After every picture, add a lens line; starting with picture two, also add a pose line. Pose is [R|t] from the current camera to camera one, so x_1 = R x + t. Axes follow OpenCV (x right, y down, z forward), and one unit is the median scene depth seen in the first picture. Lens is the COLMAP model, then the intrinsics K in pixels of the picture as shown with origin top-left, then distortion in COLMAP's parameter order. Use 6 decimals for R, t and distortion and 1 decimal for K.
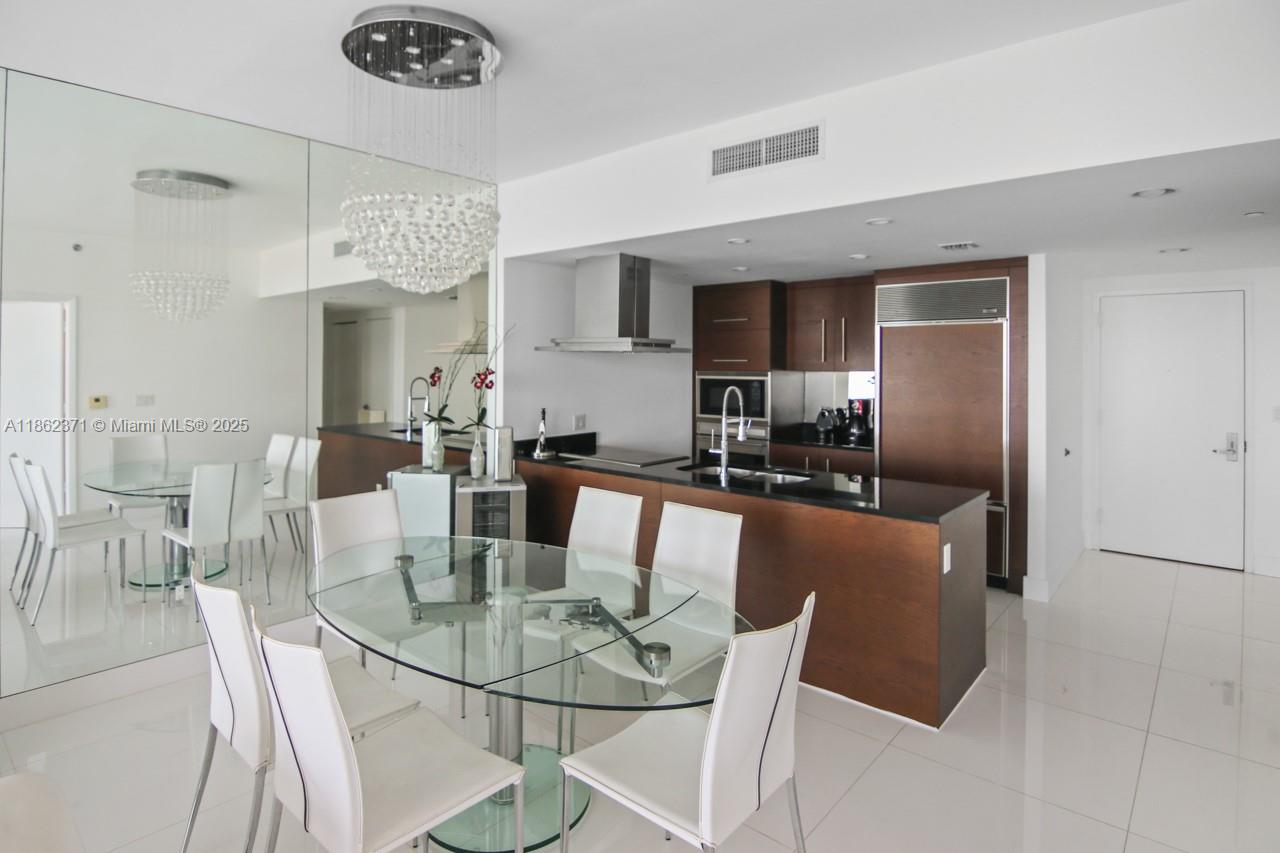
lens RADIAL K [[661.8, 0, 625.1], [0, 661.8, 357.9], [0, 0, 1]] dist [-0.007534, -0.007369]
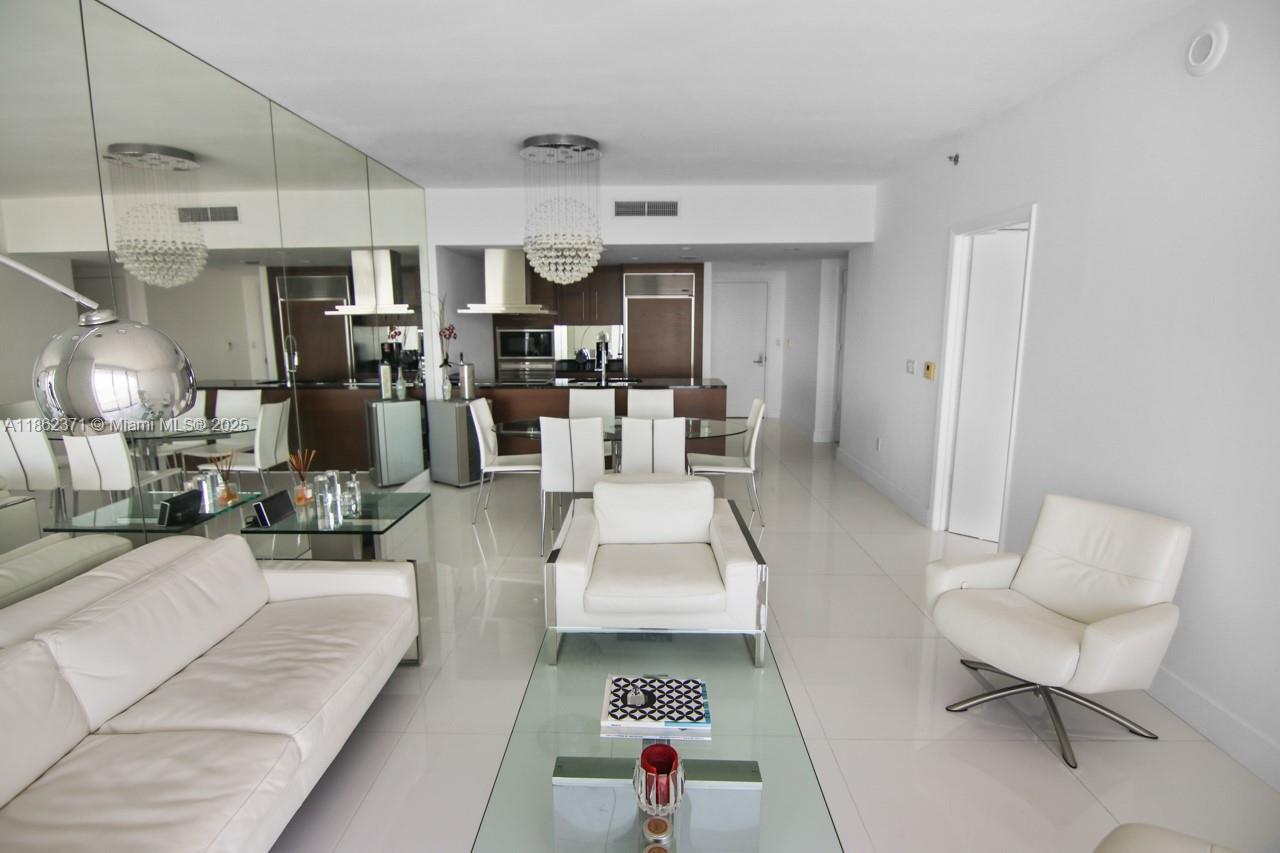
lens RADIAL K [[661.8, 0, 620.9], [0, 661.8, 422.0], [0, 0, 1]] dist [-0.007534, -0.007369]
pose [[0.764986, -0.103587, 0.635662, -0.792001], [0.002222, 0.987399, 0.158232, -0.001883], [-0.644043, -0.119633, 0.755577, -0.335133]]
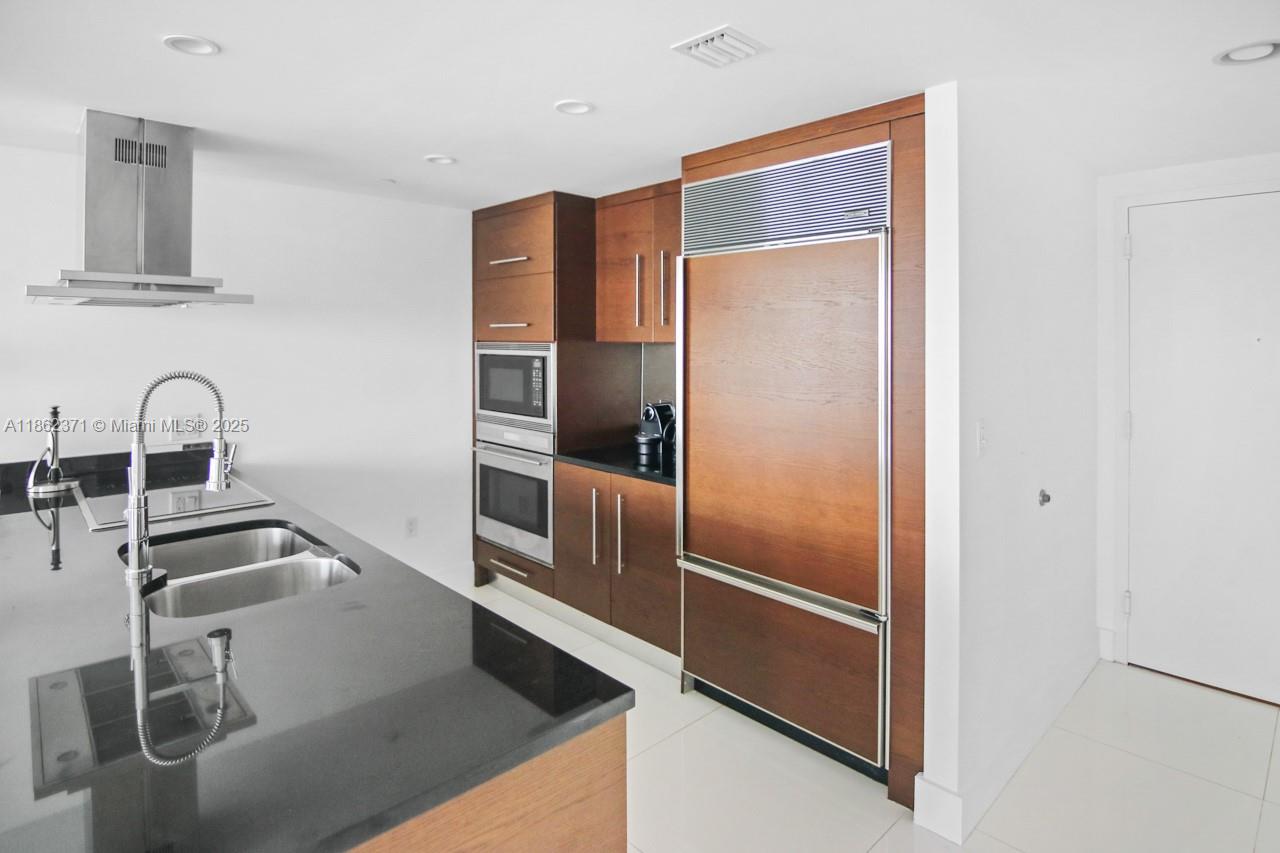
lens RADIAL K [[669.9, 0, 636.8], [0, 669.9, 342.3], [0, 0, 1]] dist [-0.001892, -0.000848]
pose [[0.995983, 0.000282, -0.089546, 0.421484], [0.000835, 0.999922, 0.012436, 0.015574], [0.089542, -0.012461, 0.995905, 0.477496]]
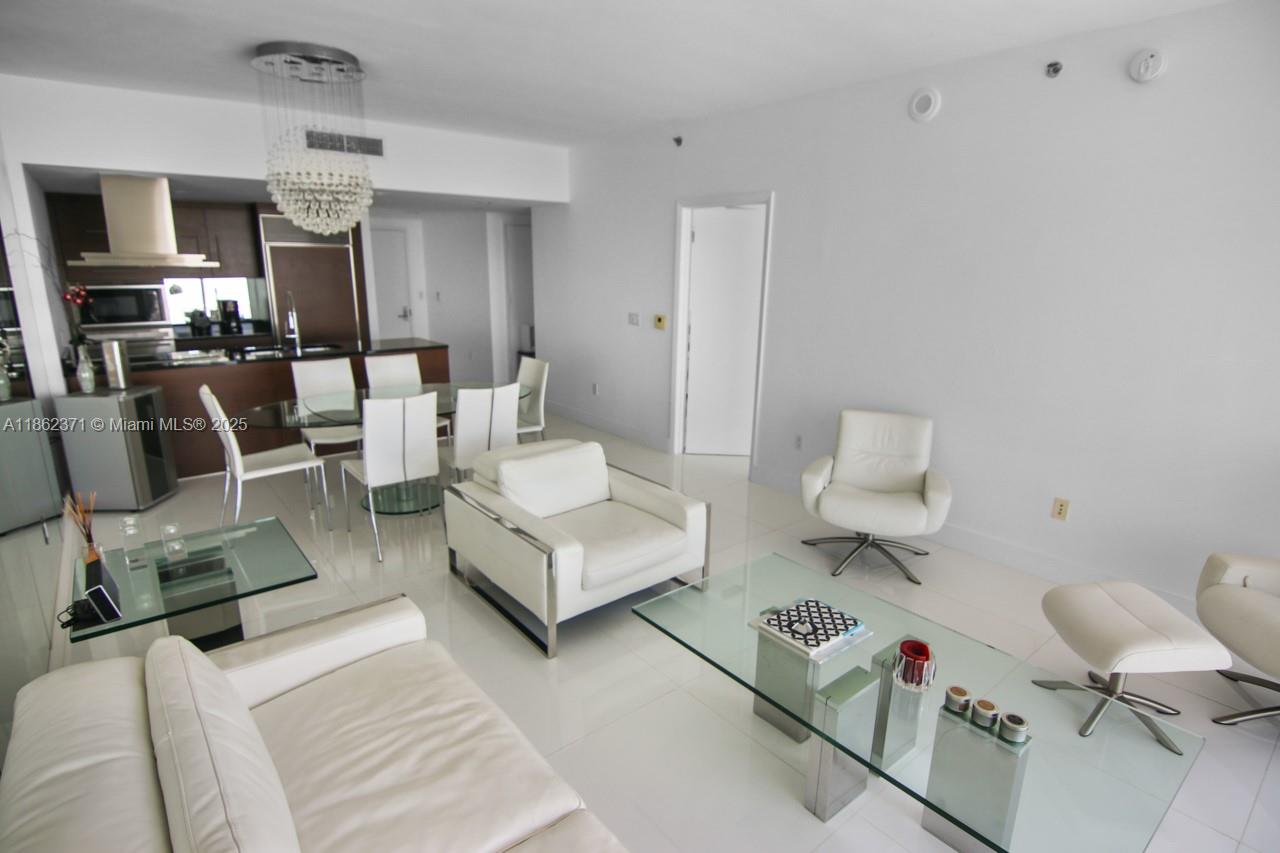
lens RADIAL K [[661.8, 0, 634.1], [0, 661.8, 425.9], [0, 0, 1]] dist [-0.007534, -0.007369]
pose [[0.153216, -0.233492, 0.960212, -0.988747], [-0.014271, 0.971060, 0.238408, -0.021479], [-0.988090, -0.050231, 0.145449, 0.014308]]
